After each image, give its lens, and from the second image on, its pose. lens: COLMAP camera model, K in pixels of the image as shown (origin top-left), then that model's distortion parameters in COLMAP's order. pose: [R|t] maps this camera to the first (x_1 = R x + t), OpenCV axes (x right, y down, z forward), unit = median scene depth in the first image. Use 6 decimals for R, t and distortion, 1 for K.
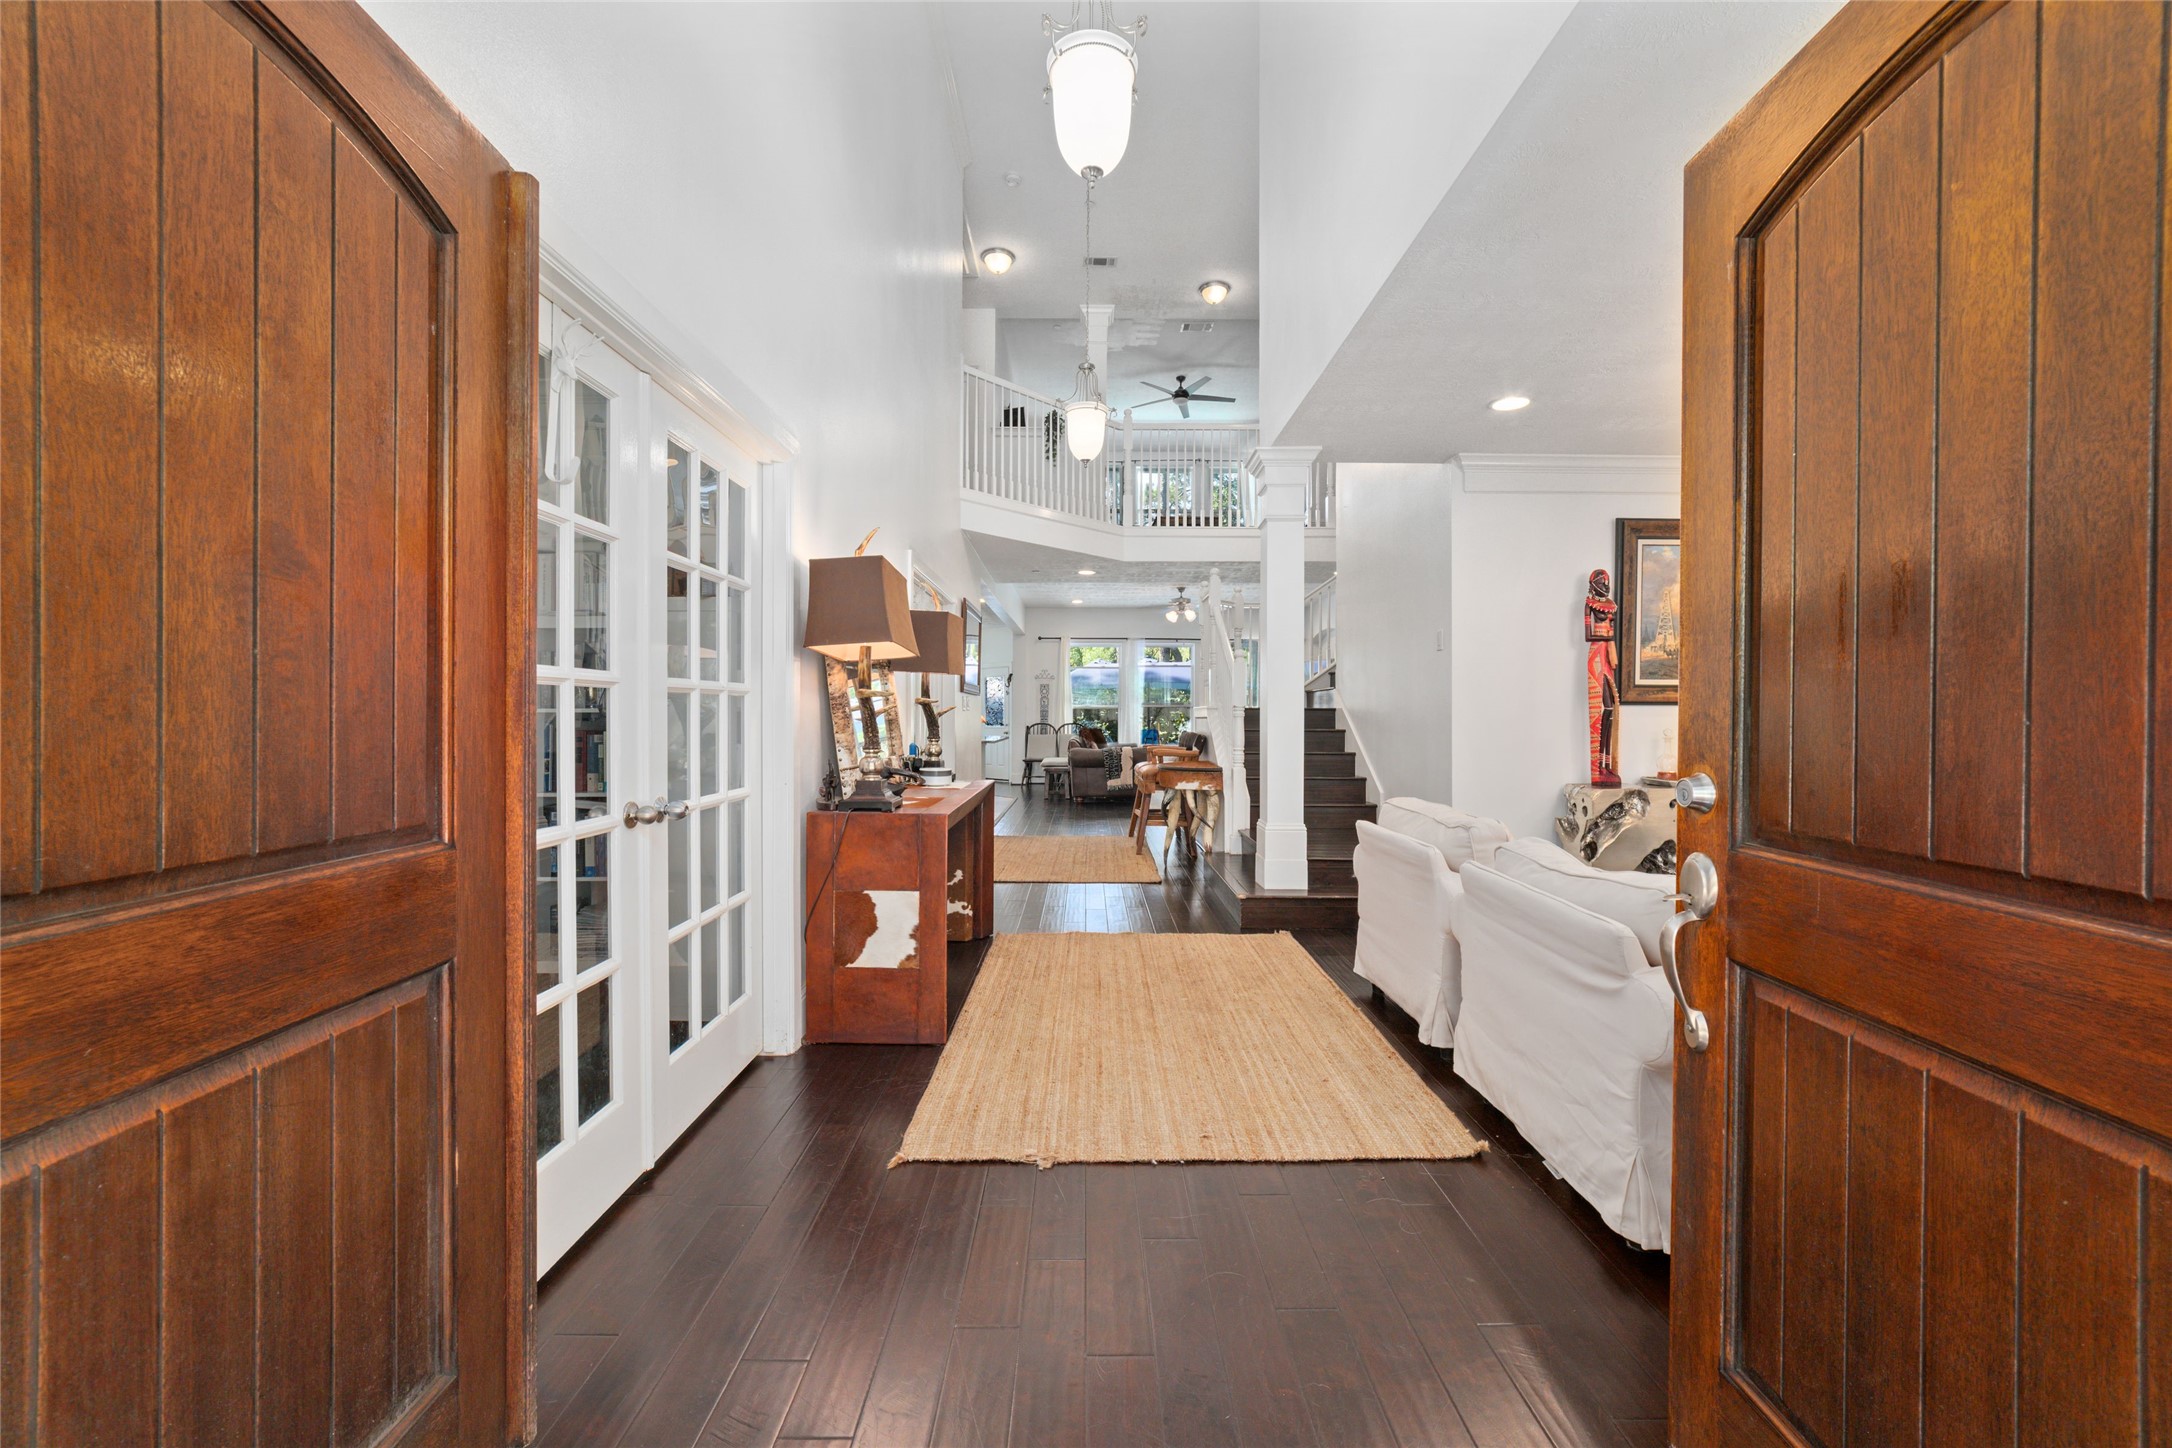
lens RADIAL K [[830.2, 0, 1089.5], [0, 830.2, 722.4], [0, 0, 1]] dist [-0.022336, 0.005791]
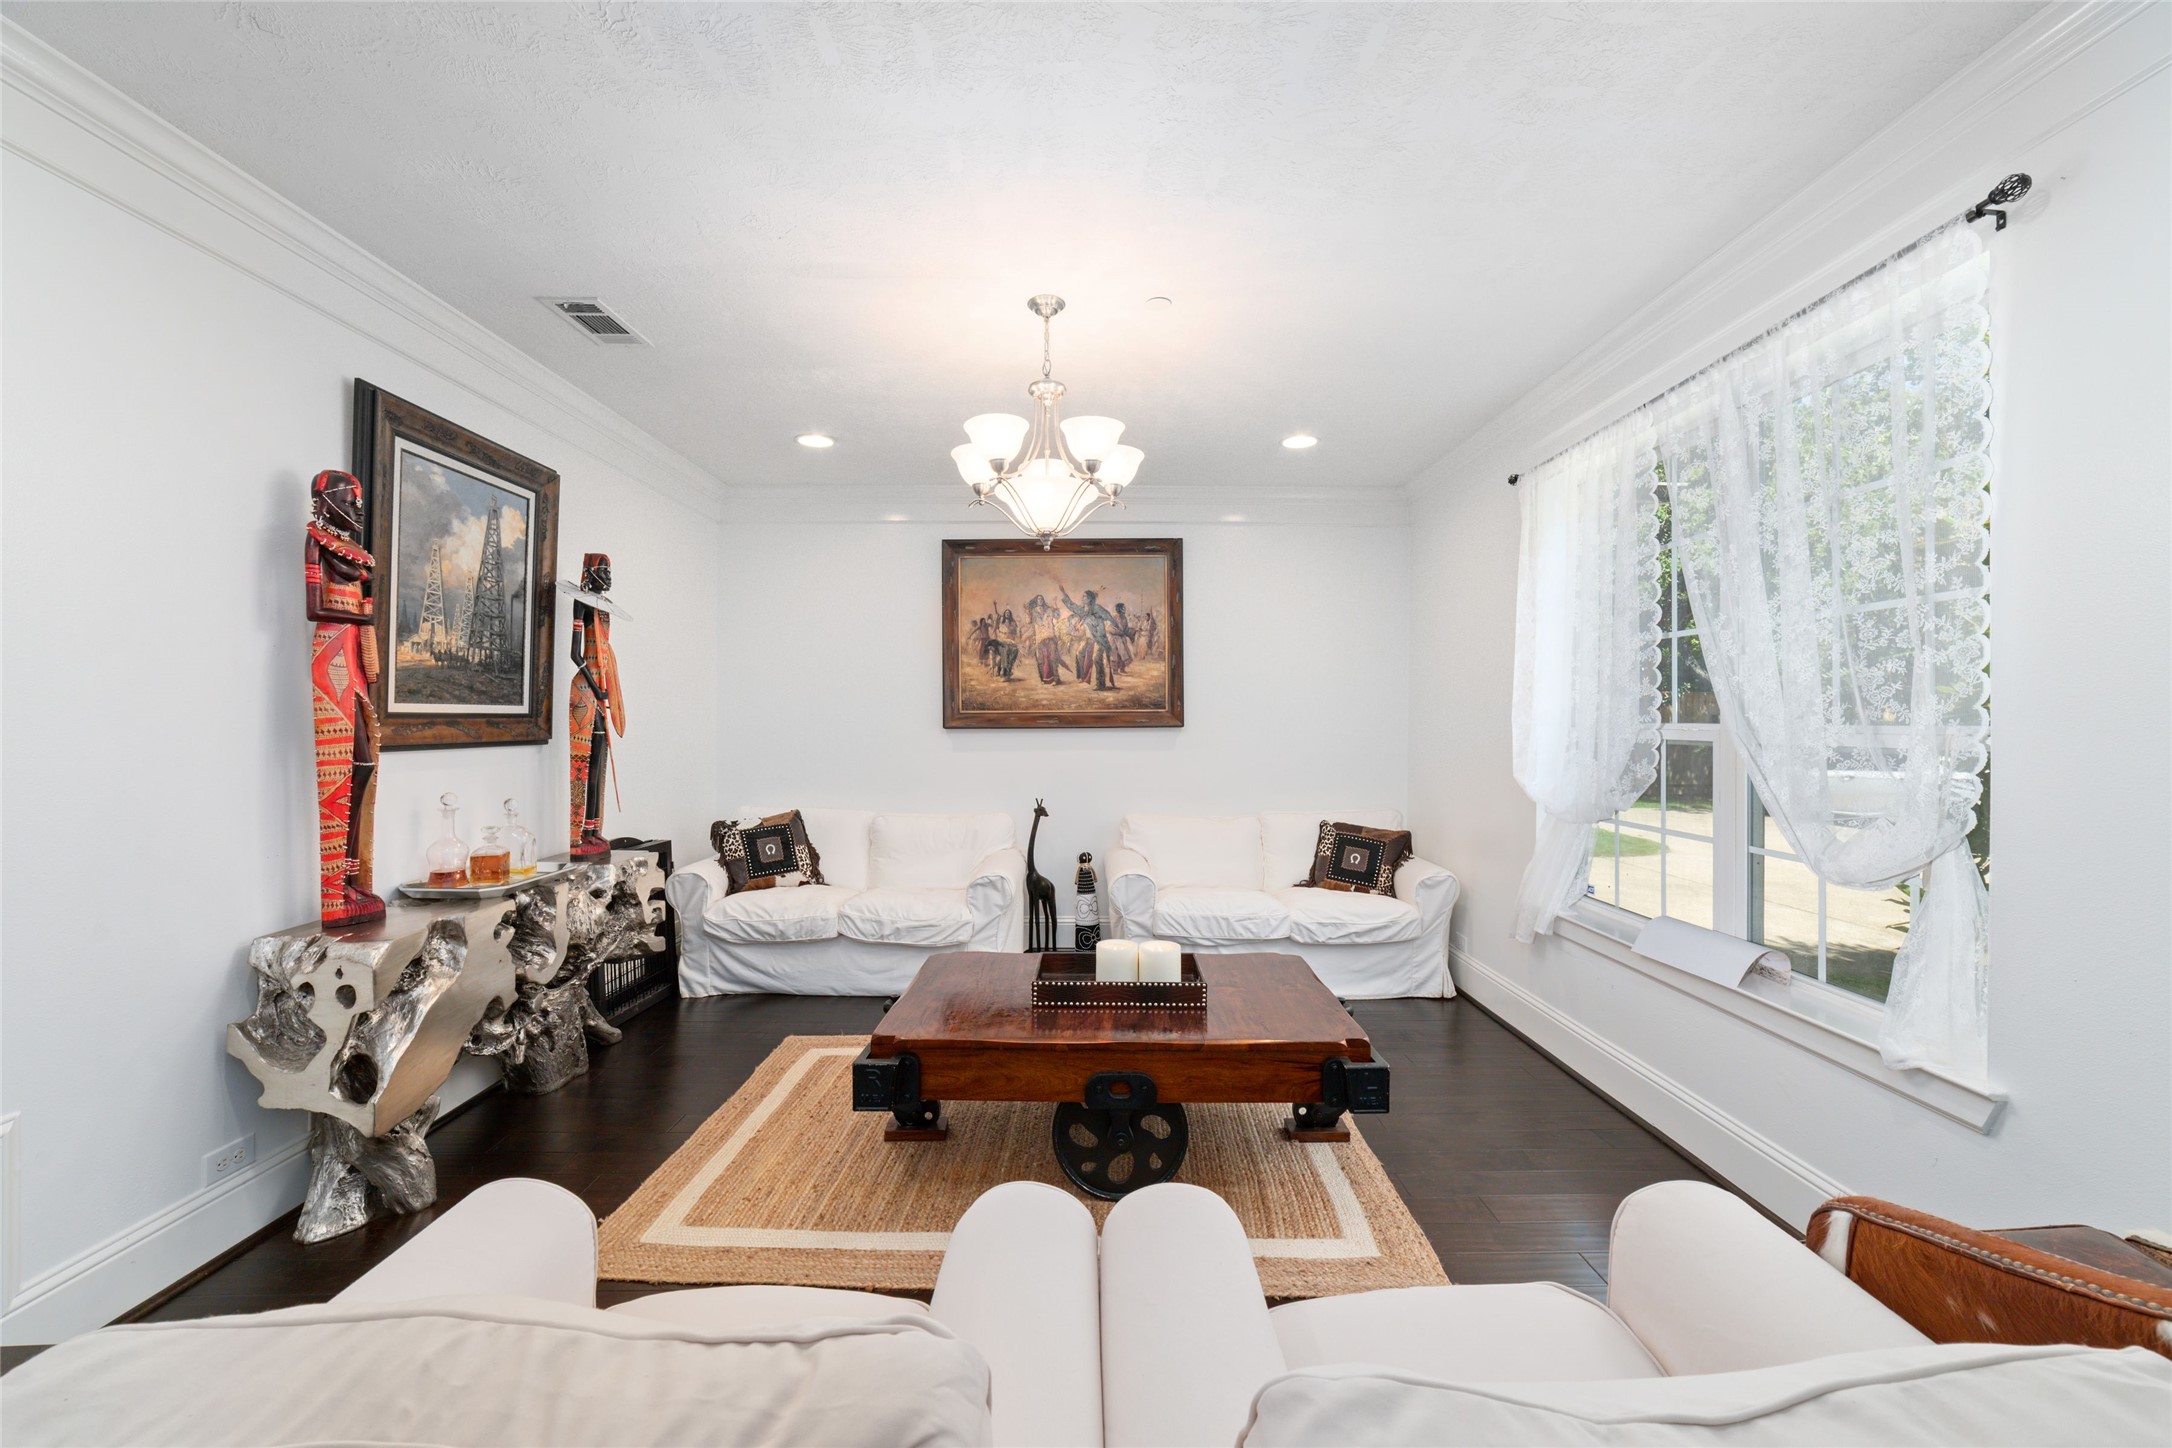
lens RADIAL K [[830.2, 0, 1089.5], [0, 830.2, 726.8], [0, 0, 1]] dist [-0.022336, 0.005791]
pose [[0.014031, -0.009929, 0.999852, 0.153534], [0.002619, 0.999948, 0.009893, -0.041900], [-0.999898, 0.002480, 0.014056, 0.560253]]
